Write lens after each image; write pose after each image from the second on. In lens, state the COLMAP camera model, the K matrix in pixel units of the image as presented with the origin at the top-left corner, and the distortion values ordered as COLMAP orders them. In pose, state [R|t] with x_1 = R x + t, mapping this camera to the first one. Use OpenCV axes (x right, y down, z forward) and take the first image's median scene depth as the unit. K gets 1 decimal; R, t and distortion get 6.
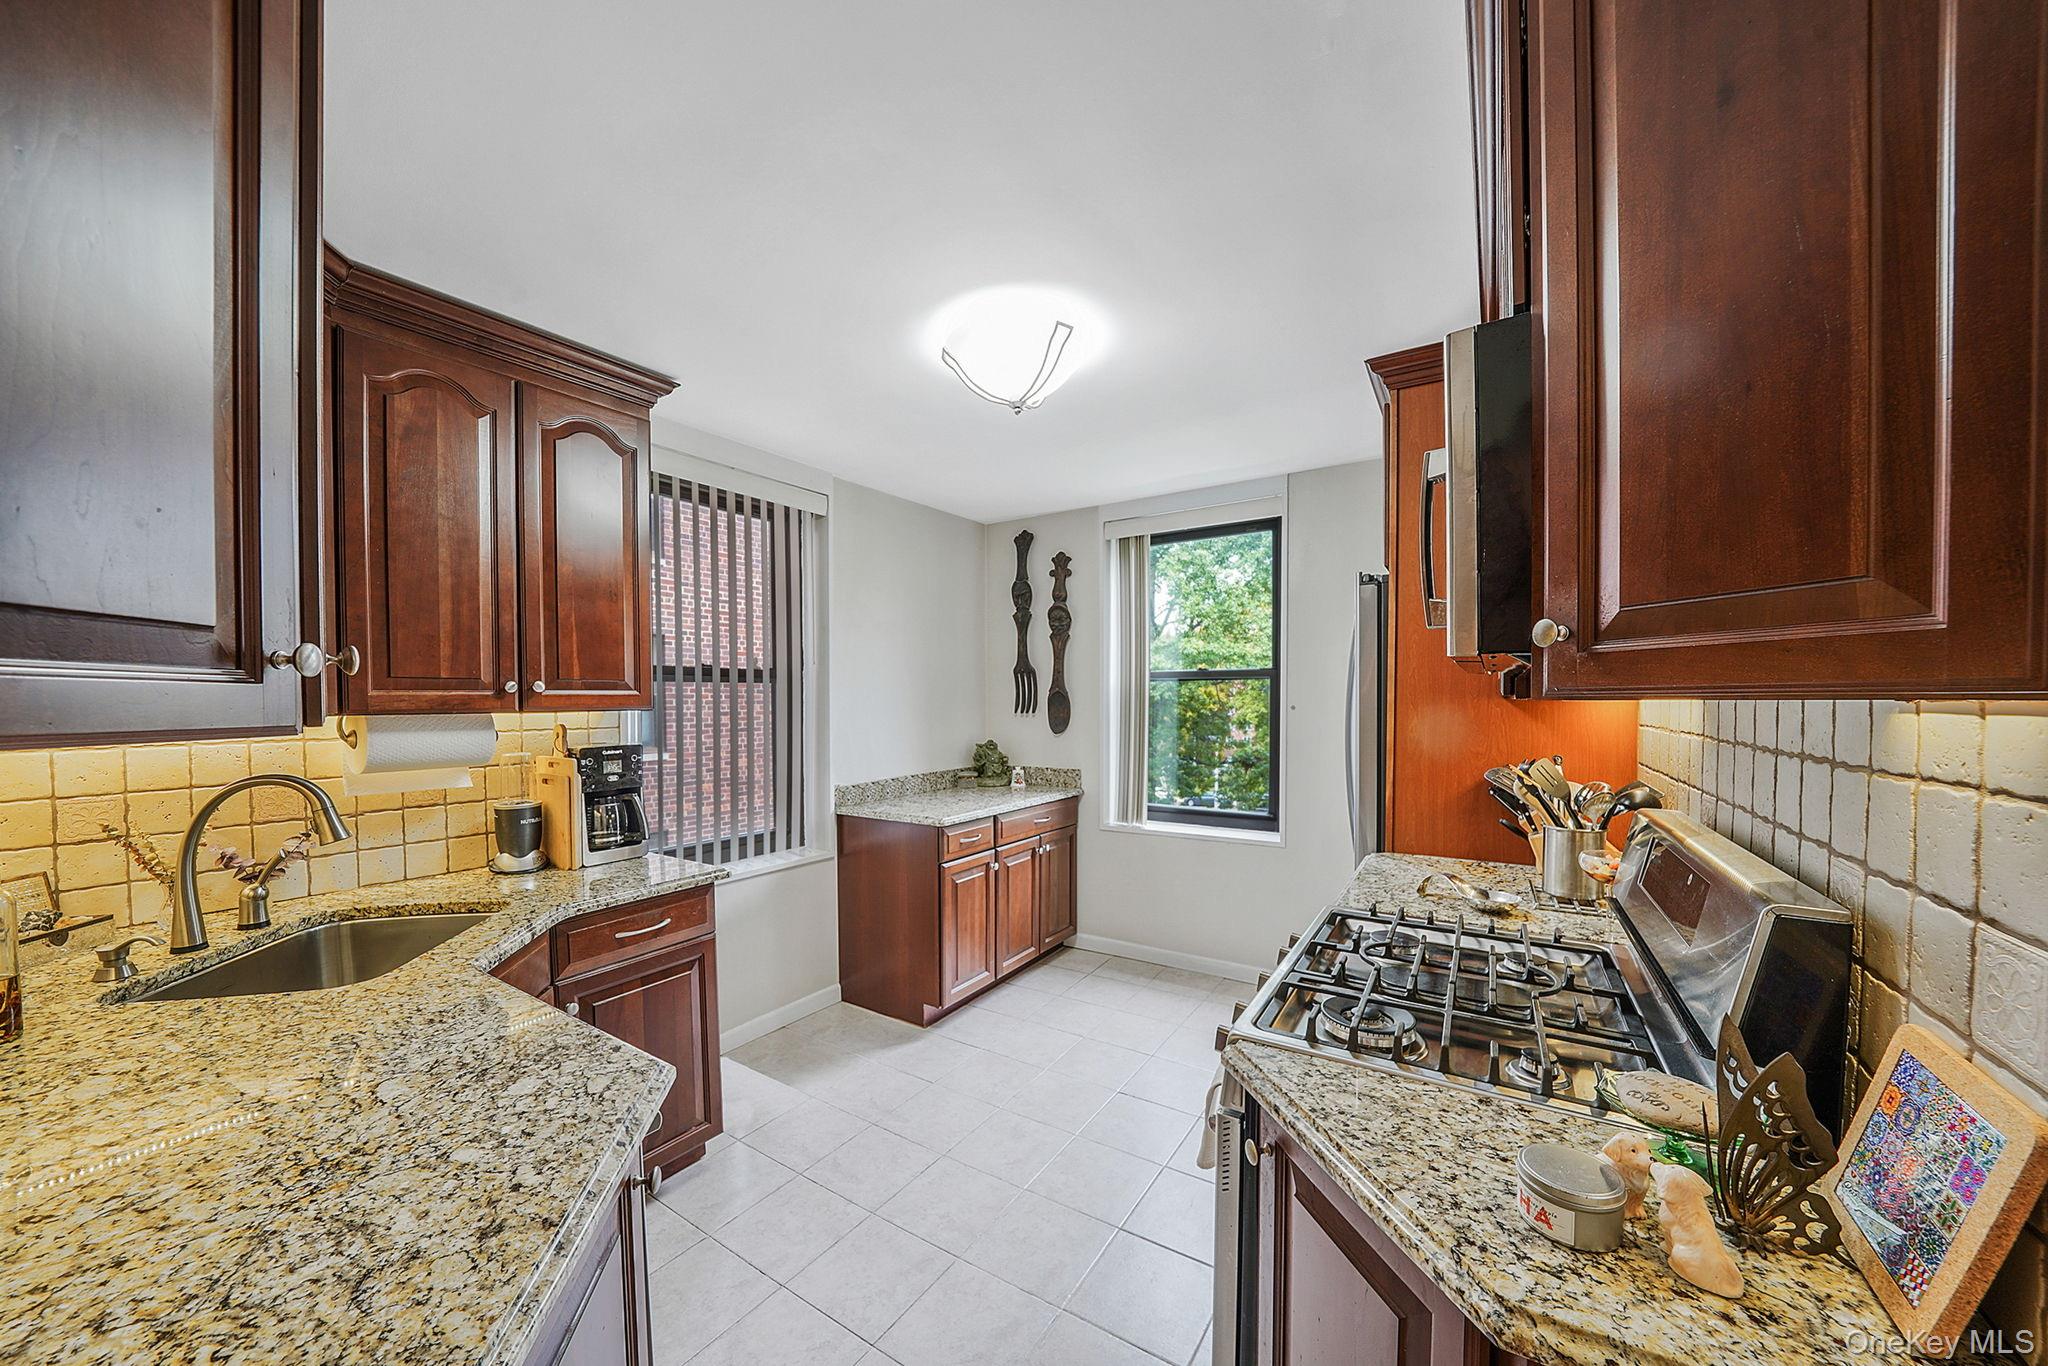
lens RADIAL K [[701.6, 0, 1038.3], [0, 701.6, 712.6], [0, 0, 1]] dist [-0.008432, -0.000056]
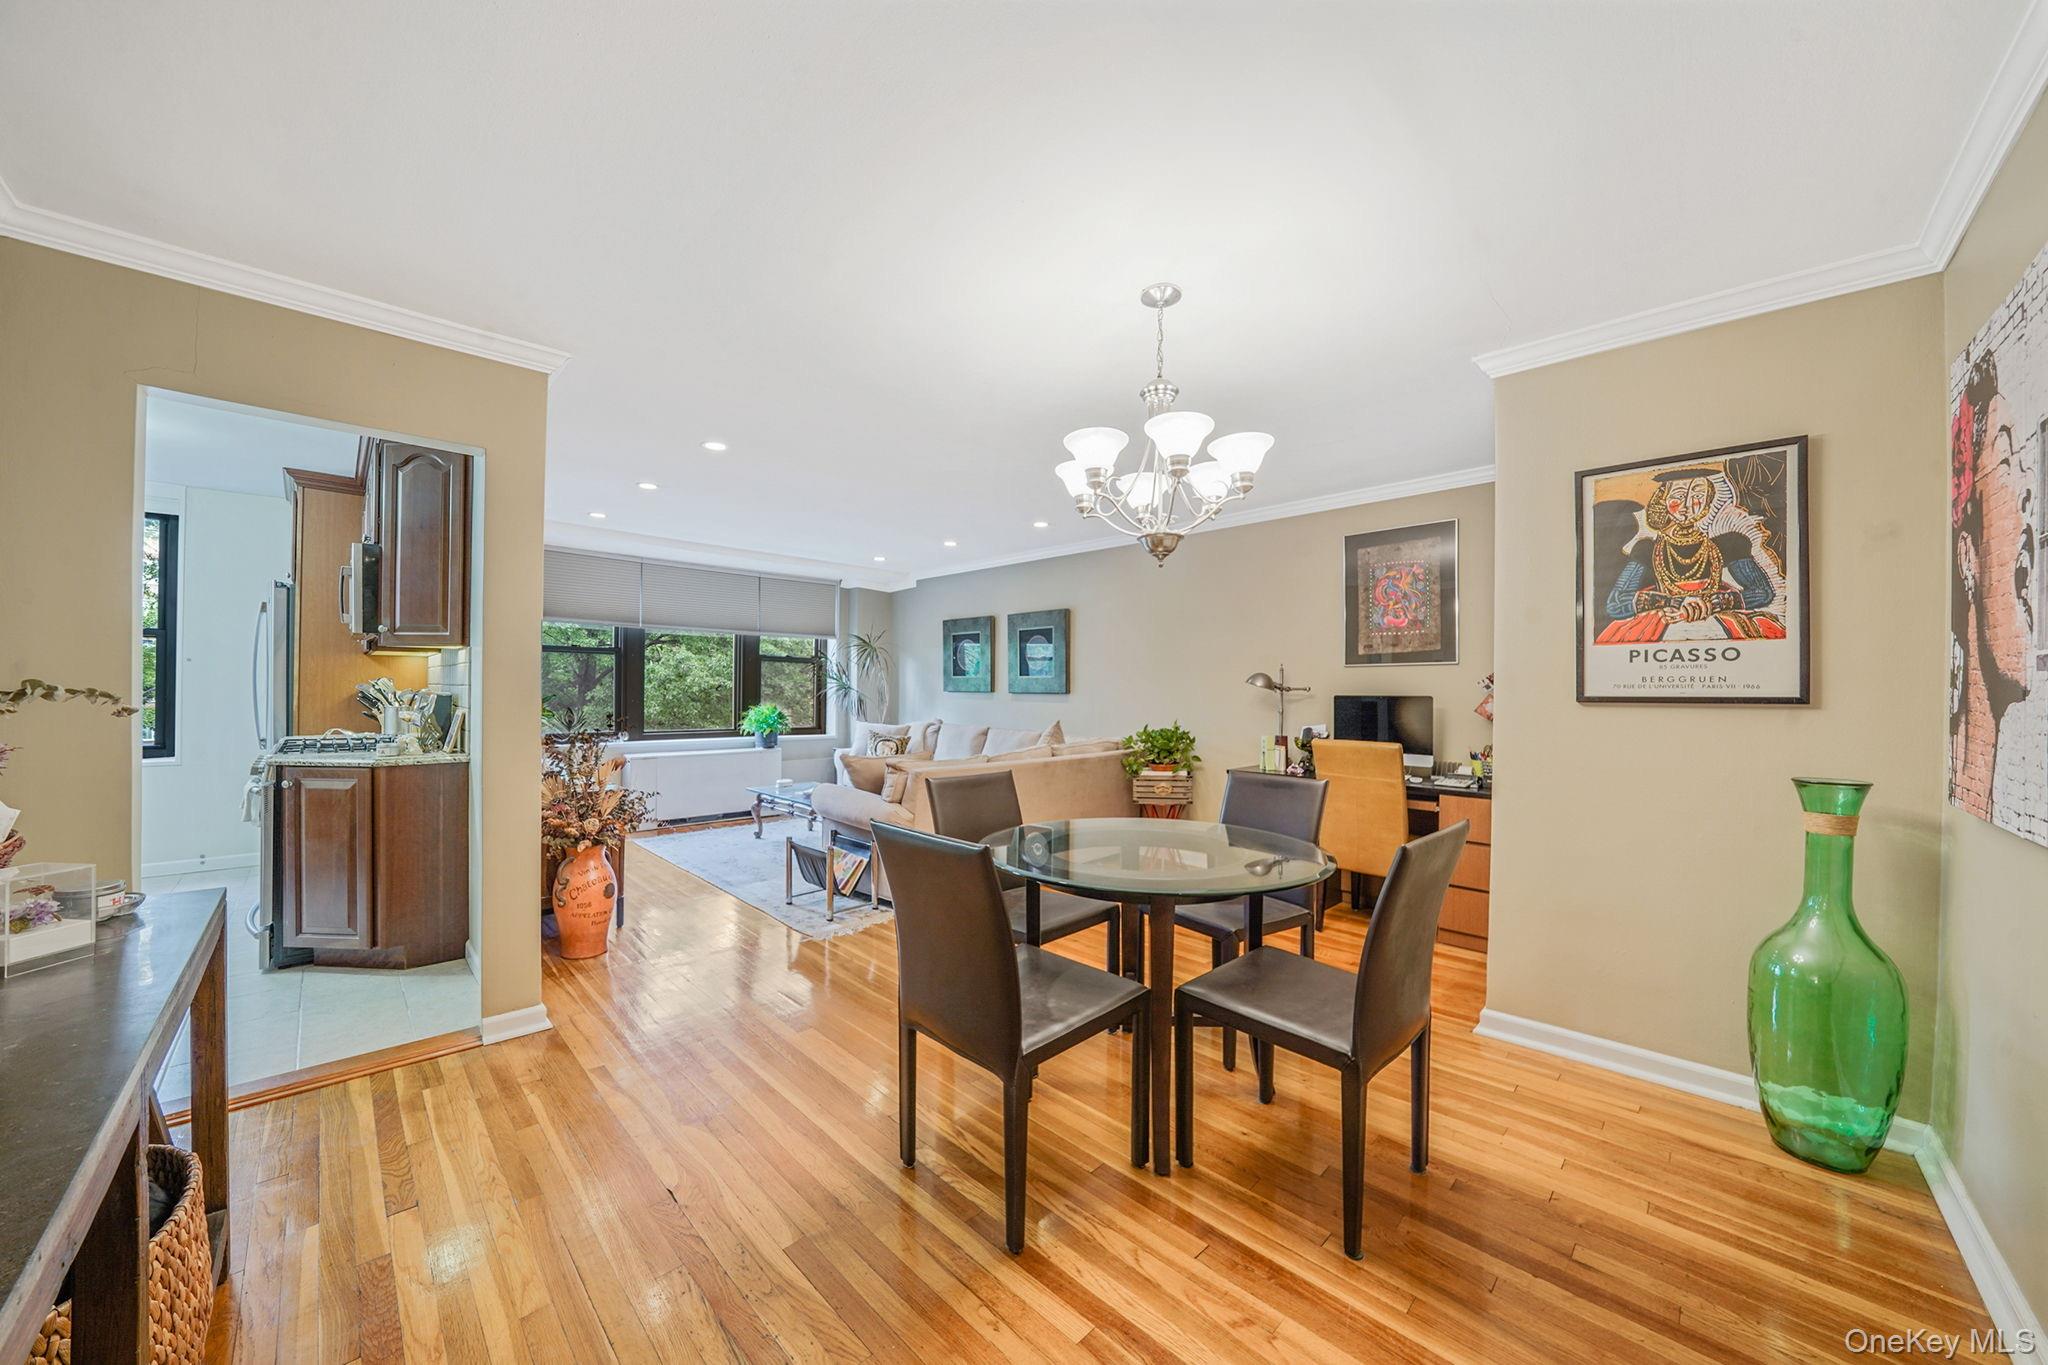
lens RADIAL K [[701.6, 0, 1016.6], [0, 701.6, 691.8], [0, 0, 1]] dist [-0.008432, -0.000056]
pose [[0.217015, 0.007670, 0.976138, -1.158760], [0.006634, 0.999934, -0.009332, 0.151552], [-0.976146, 0.008501, 0.216949, -1.662311]]
